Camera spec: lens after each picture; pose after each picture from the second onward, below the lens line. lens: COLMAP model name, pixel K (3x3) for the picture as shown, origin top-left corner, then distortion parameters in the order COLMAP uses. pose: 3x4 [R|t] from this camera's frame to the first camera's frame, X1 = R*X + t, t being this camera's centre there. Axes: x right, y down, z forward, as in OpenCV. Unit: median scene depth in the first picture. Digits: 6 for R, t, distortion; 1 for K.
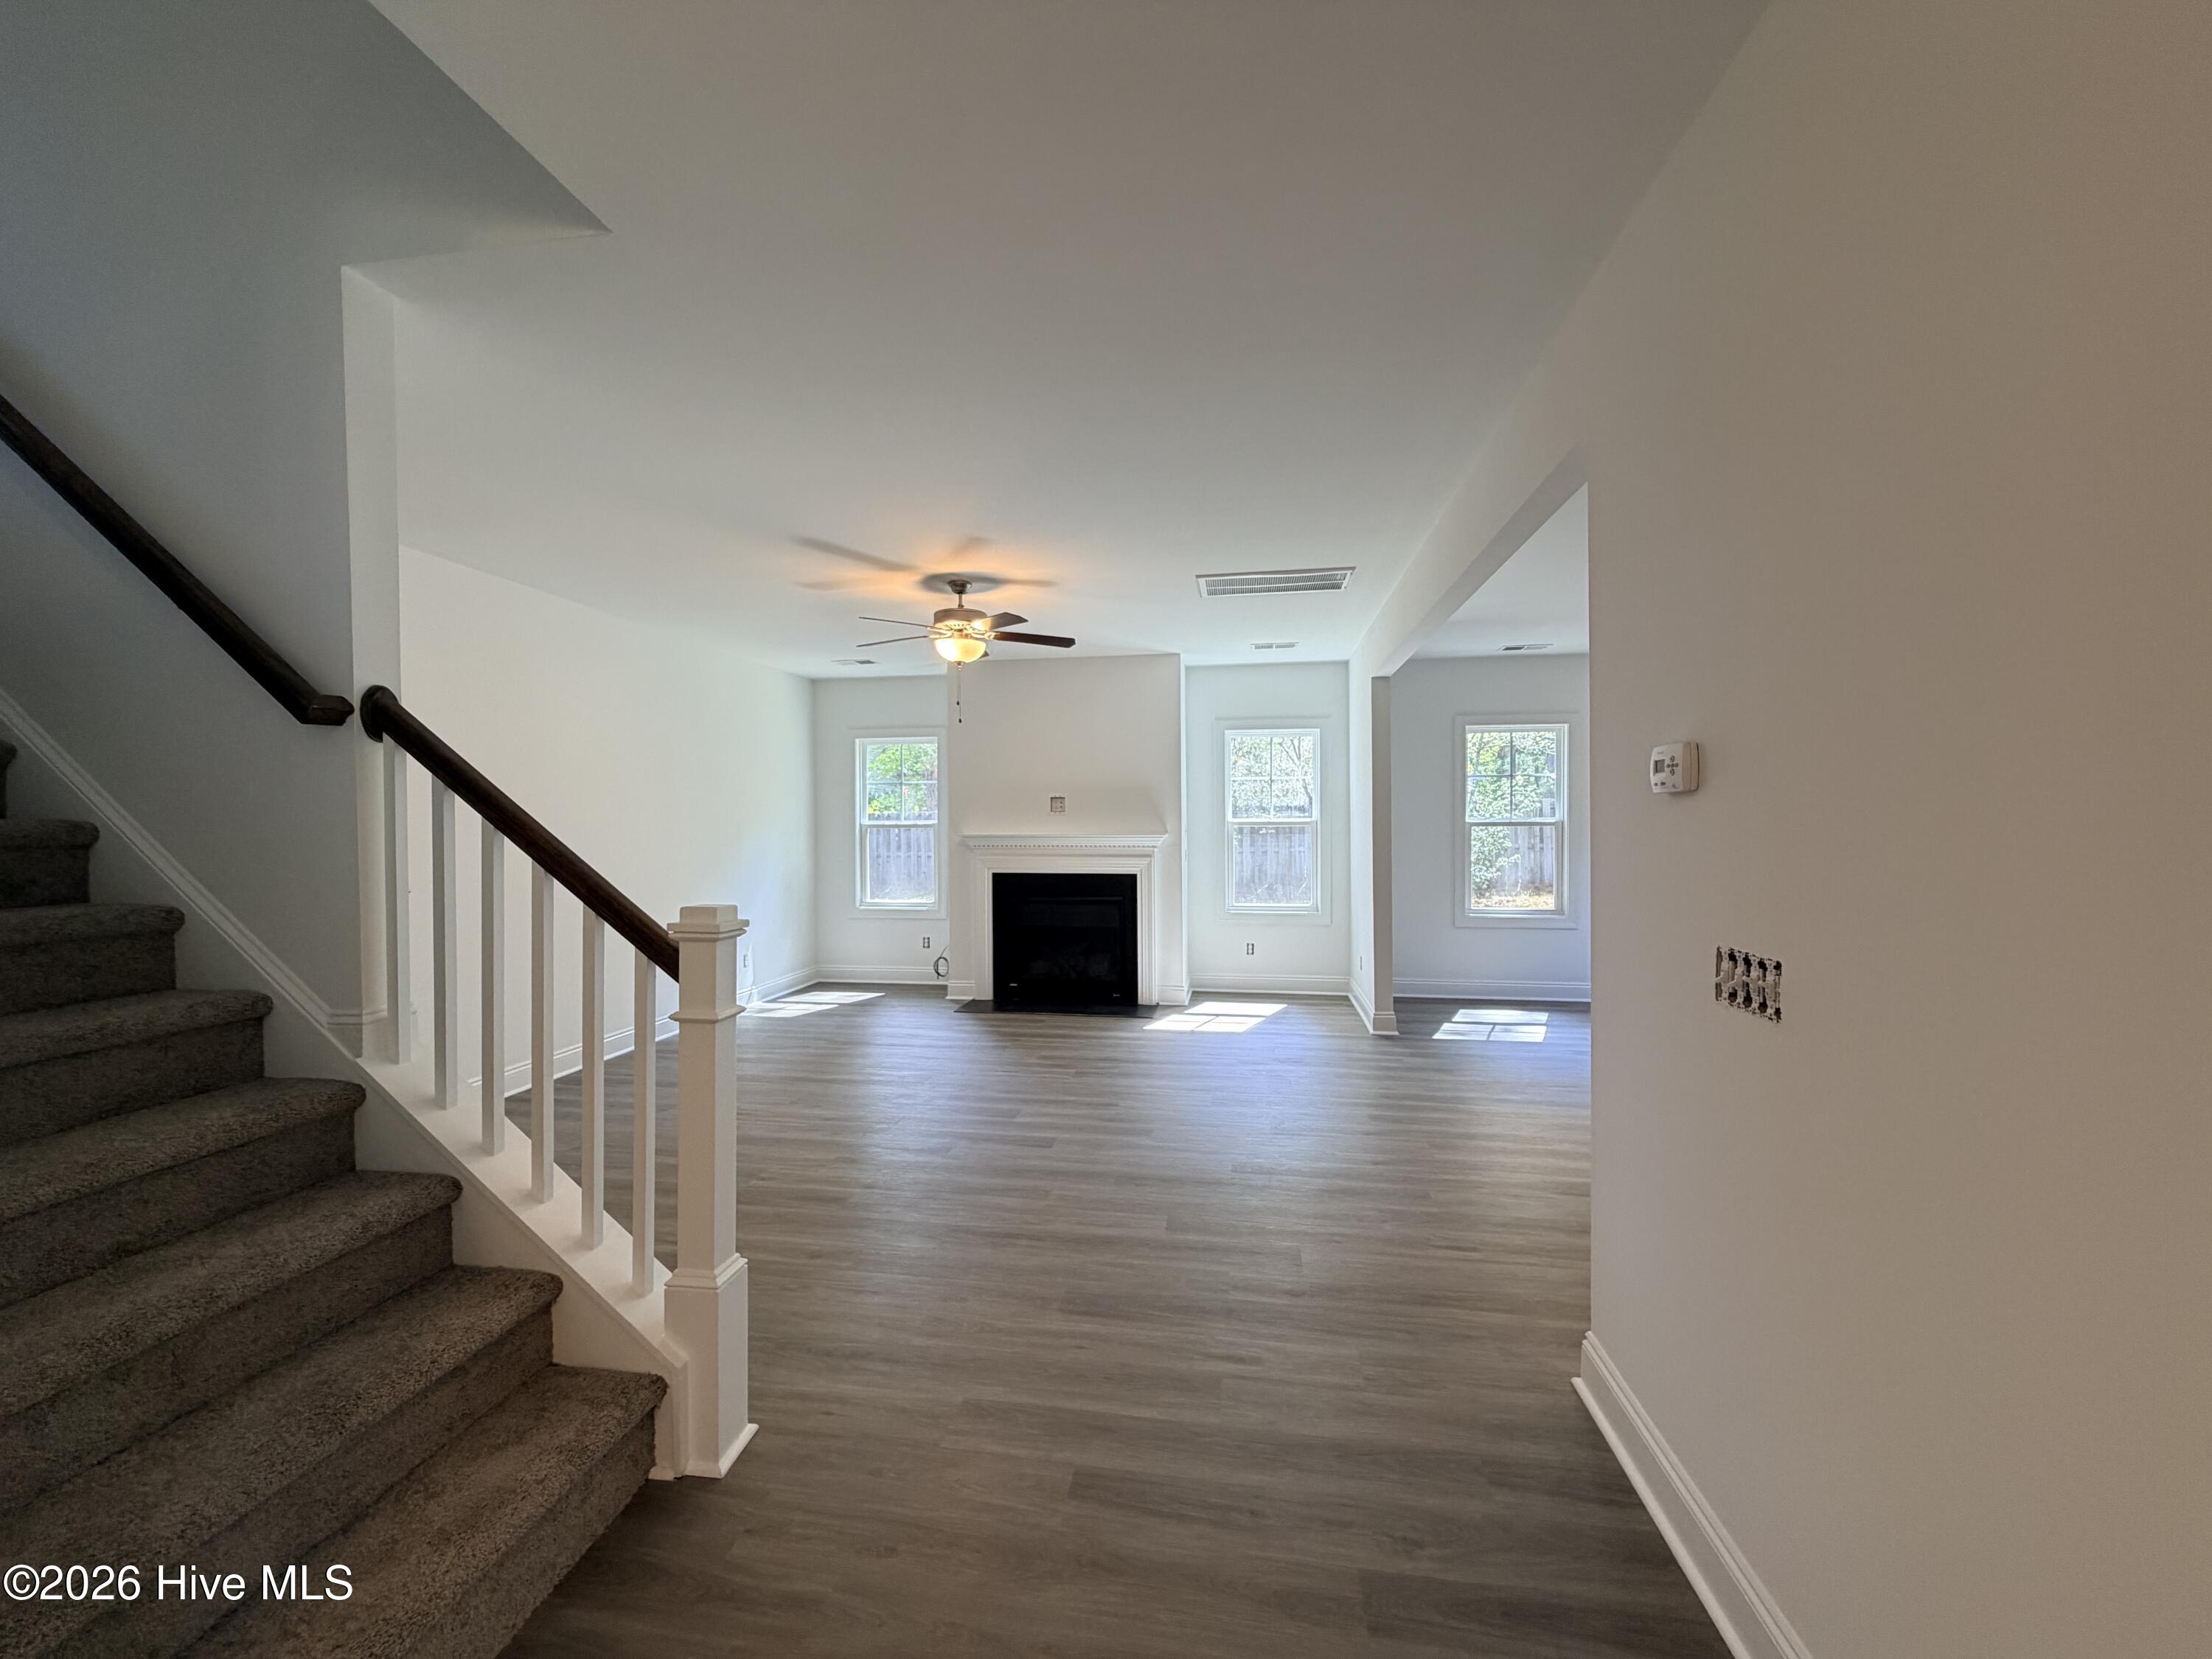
lens RADIAL K [[887.4, 0, 1106.0], [0, 887.4, 829.5], [0, 0, 1]] dist [0.001764, 0.000127]
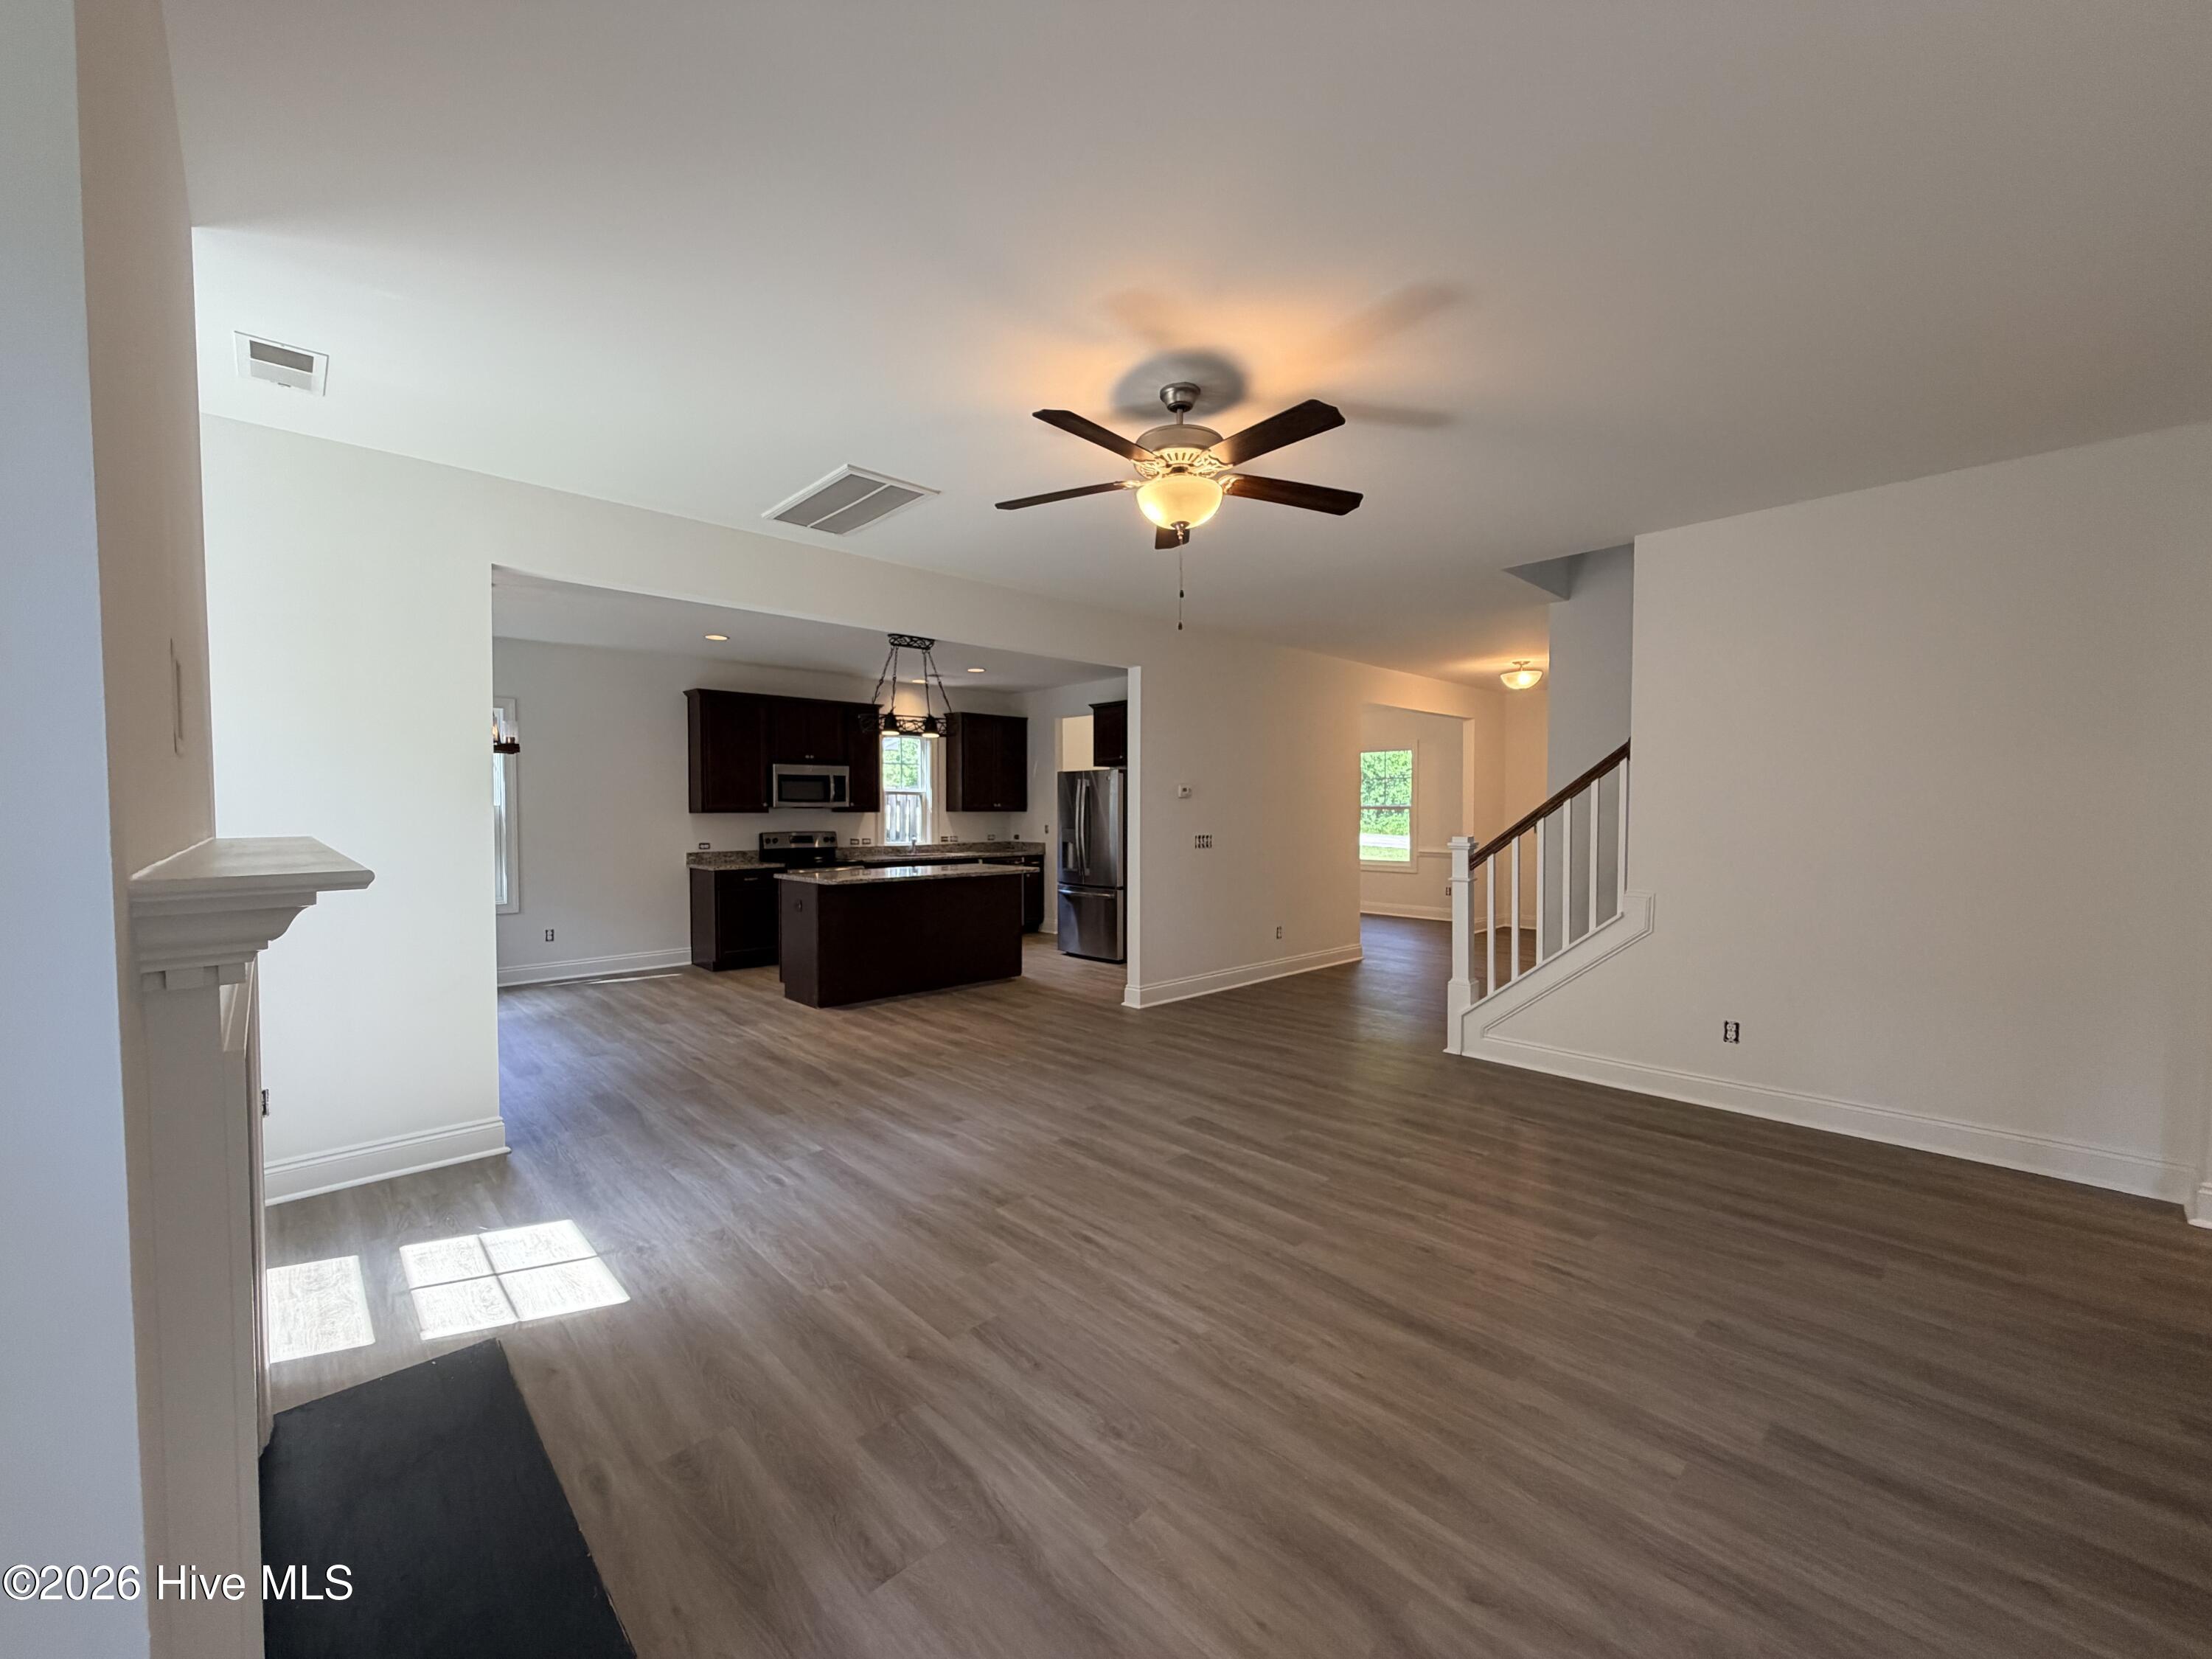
lens RADIAL K [[880.9, 0, 1101.4], [0, 880.9, 833.7], [0, 0, 1]] dist [0.000390, -0.000115]
pose [[-0.792812, -0.011273, 0.609362, -0.334948], [0.010035, 0.999452, 0.031545, -0.003126], [-0.609384, 0.031124, -0.792264, 1.047260]]
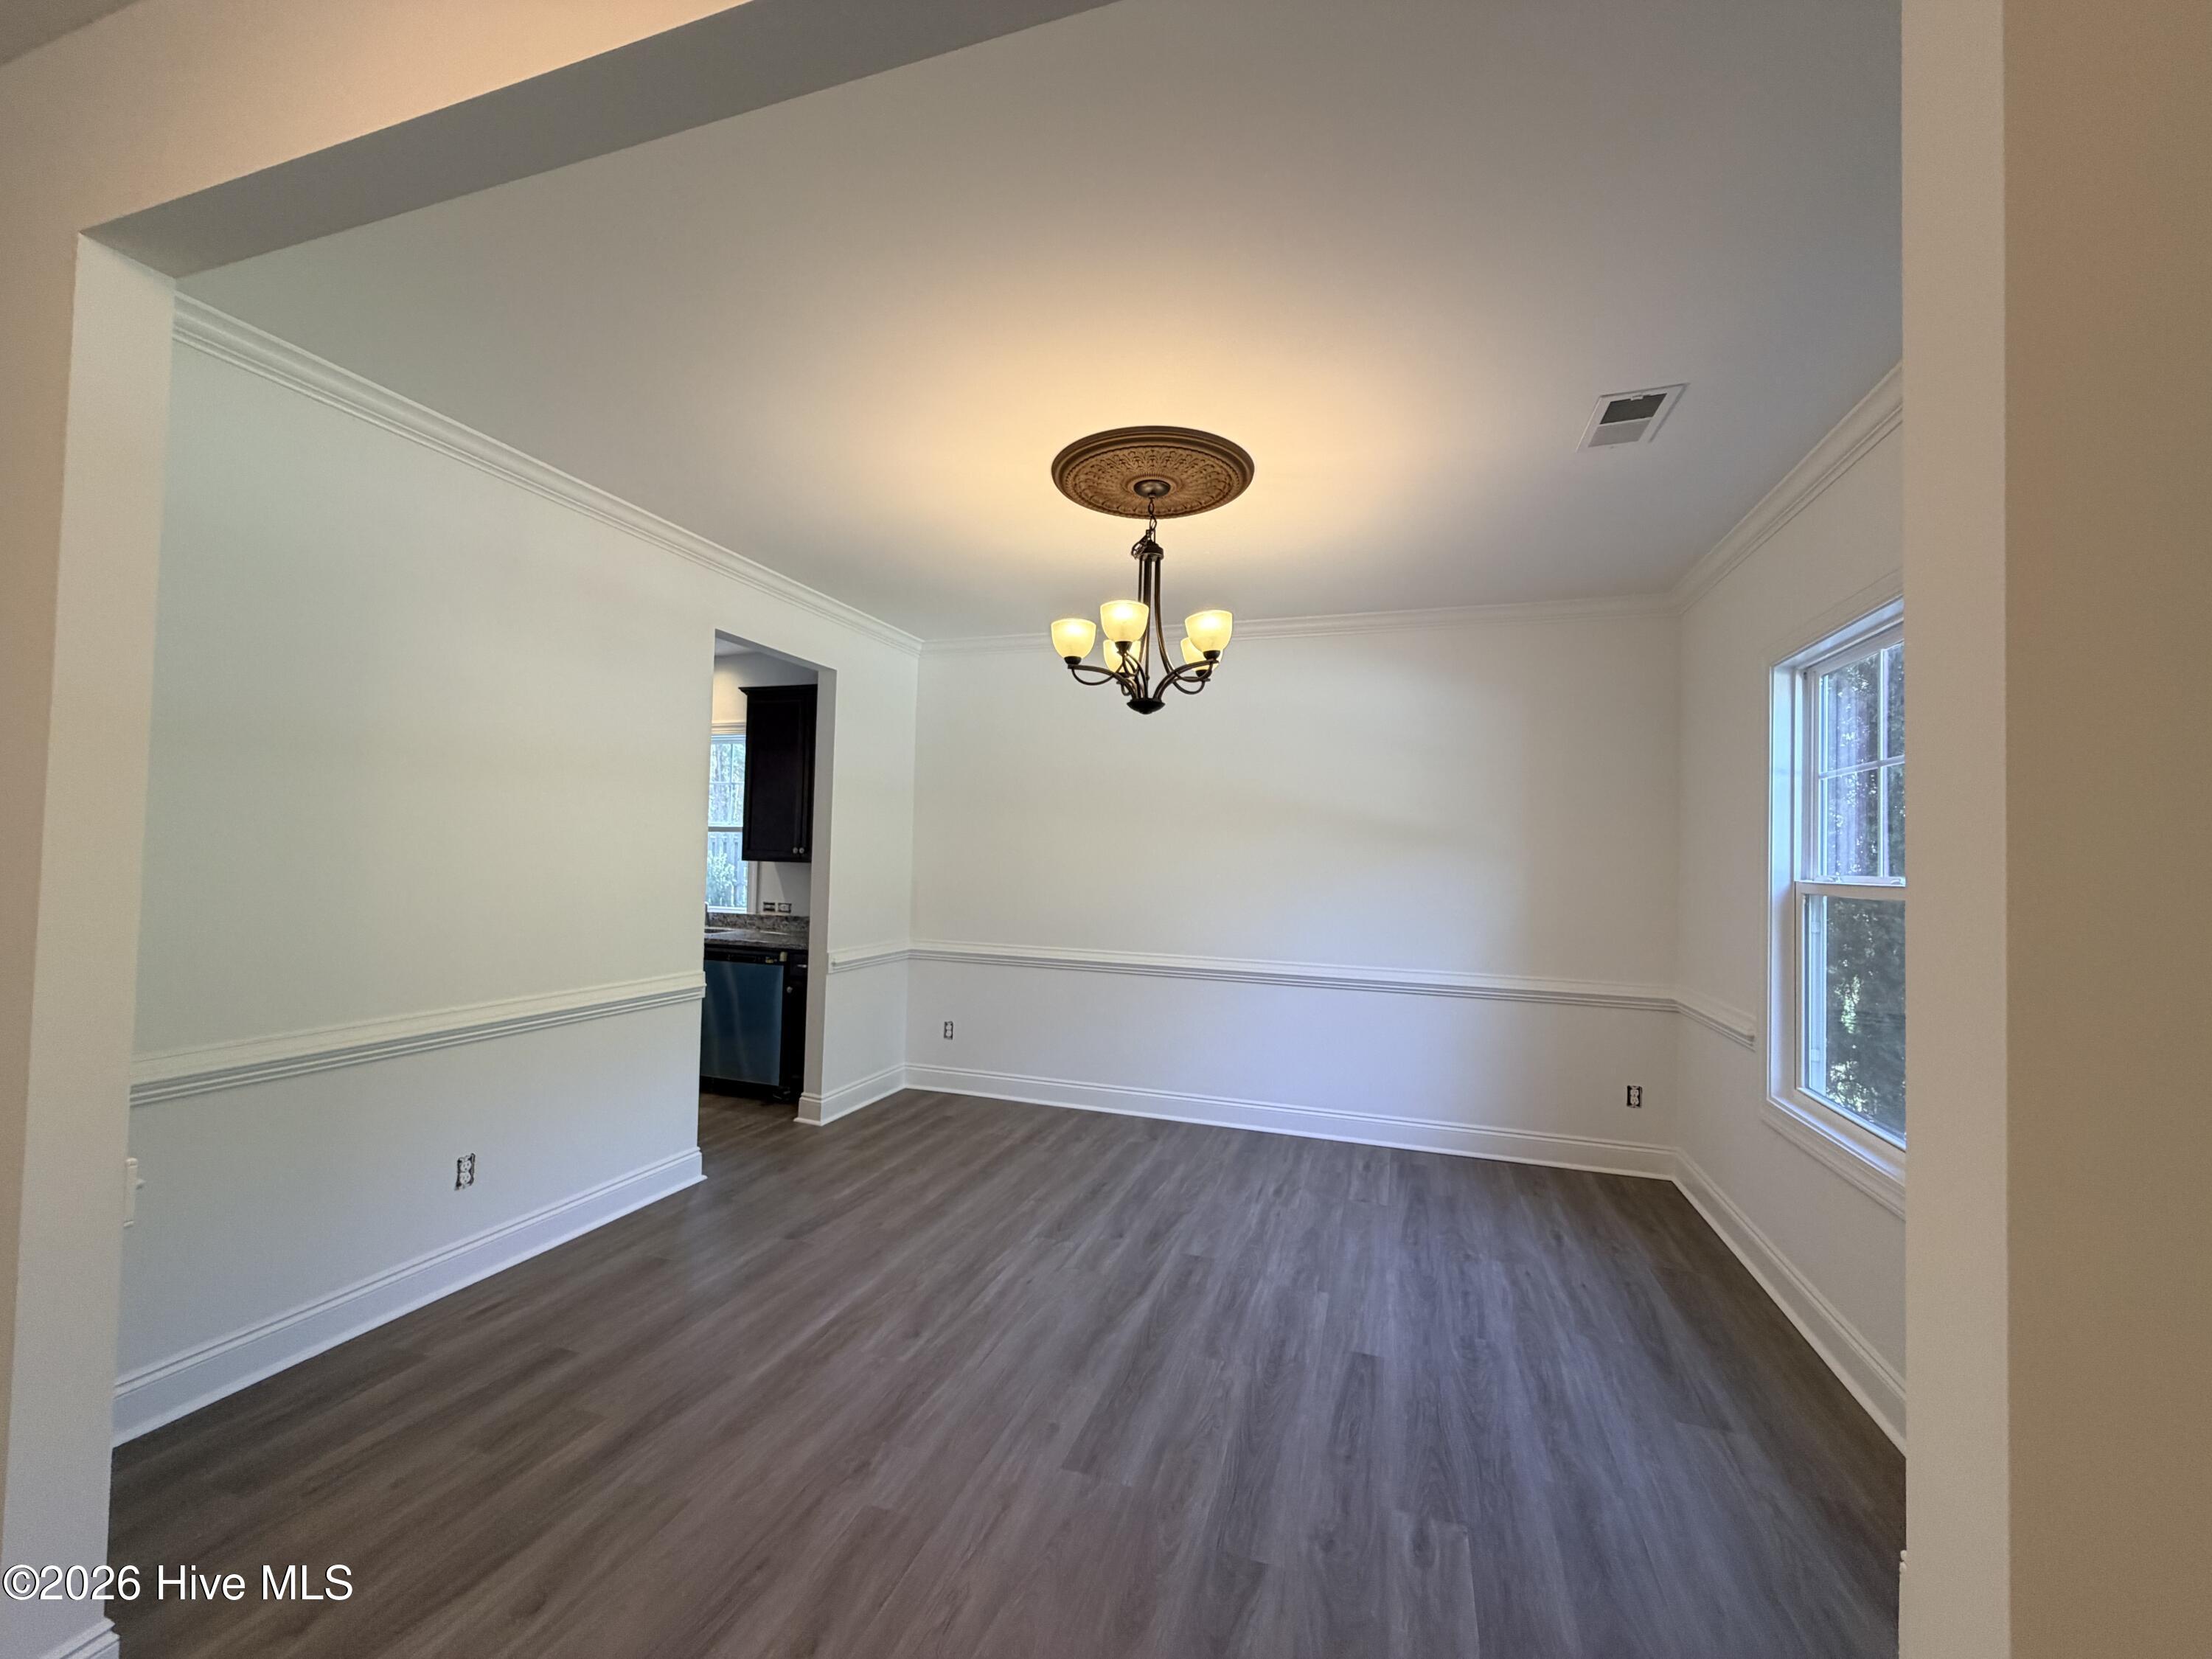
lens RADIAL K [[880.9, 0, 1101.4], [0, 880.9, 833.7], [0, 0, 1]] dist [0.000390, -0.000115]
pose [[0.169095, 0.036119, 0.984938, -0.047074], [-0.019219, 0.999259, -0.033344, 0.000316], [-0.985412, -0.013291, 0.169664, -0.365978]]
